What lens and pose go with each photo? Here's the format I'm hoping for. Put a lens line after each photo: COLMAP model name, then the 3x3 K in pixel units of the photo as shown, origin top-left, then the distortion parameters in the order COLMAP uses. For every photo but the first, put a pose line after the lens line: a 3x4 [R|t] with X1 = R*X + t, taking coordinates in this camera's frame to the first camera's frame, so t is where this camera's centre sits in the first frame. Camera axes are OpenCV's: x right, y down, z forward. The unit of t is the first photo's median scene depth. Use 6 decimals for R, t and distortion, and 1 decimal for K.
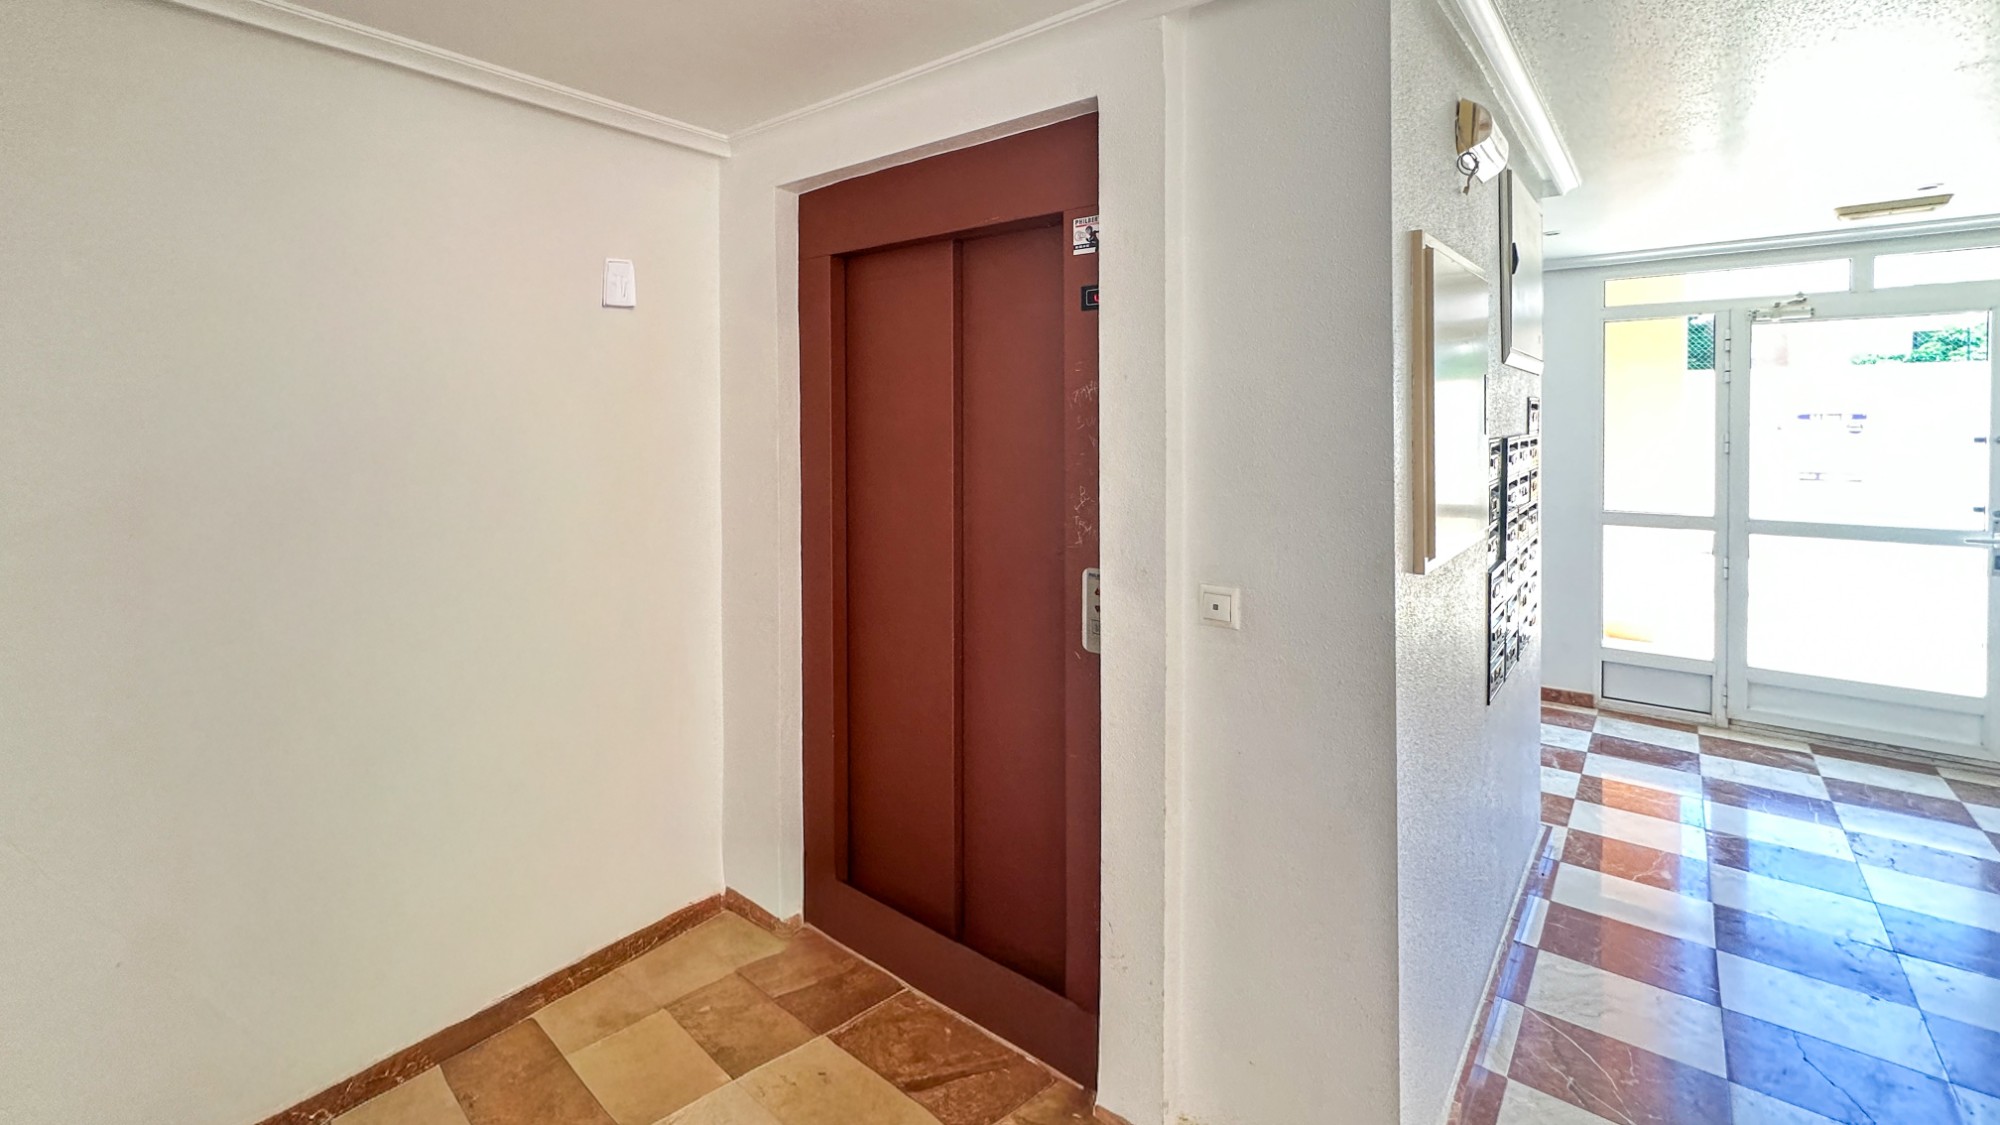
lens RADIAL K [[849.4, 0, 1002.5], [0, 849.4, 426.9], [0, 0, 1]] dist [-0.000714, -0.000677]
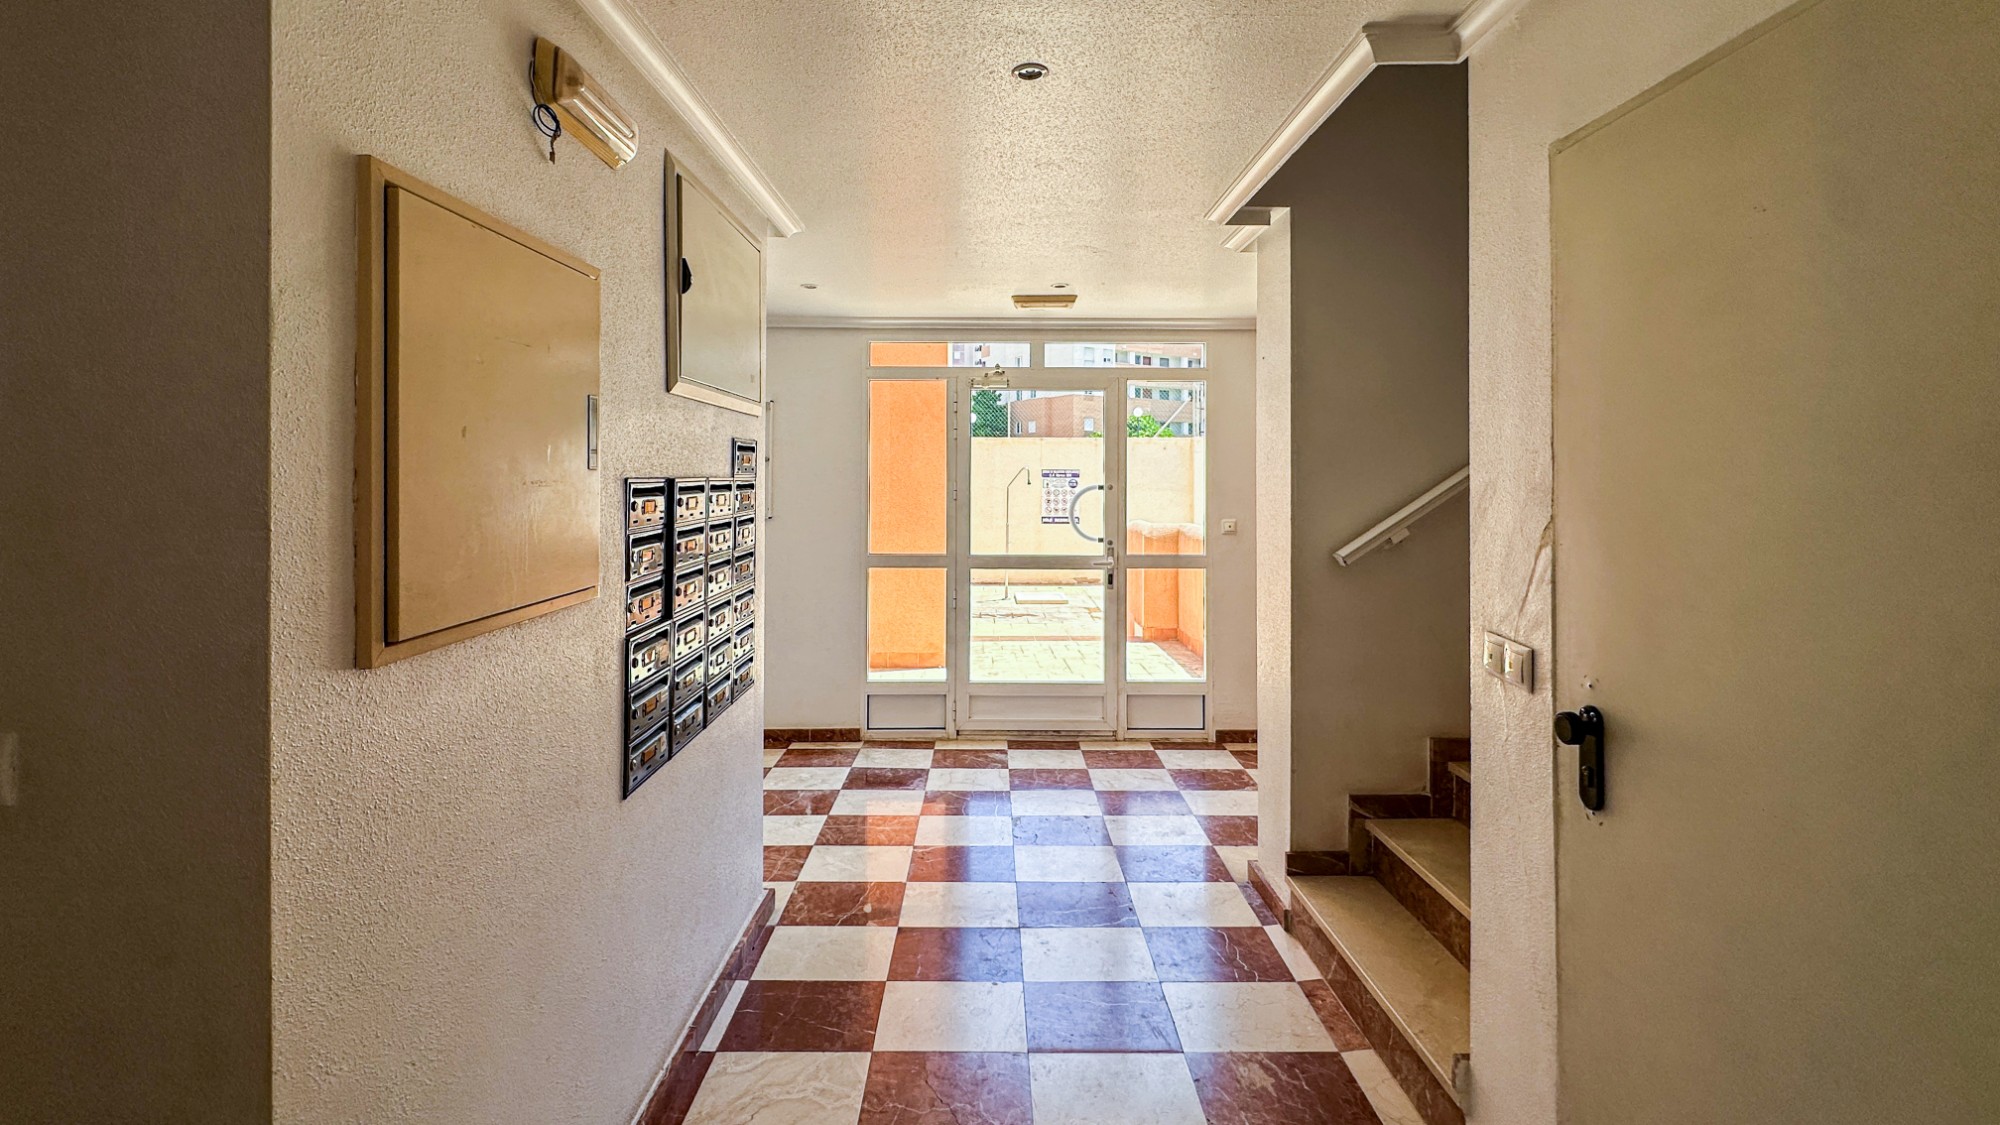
lens RADIAL K [[846.6, 0, 1001.0], [0, 846.6, 449.9], [0, 0, 1]] dist [0.001363, 0.000137]
pose [[0.775227, 0.029093, 0.631012, 0.188460], [-0.004220, 0.999155, -0.040882, 0.011087], [-0.631668, 0.029030, 0.774695, 0.067985]]
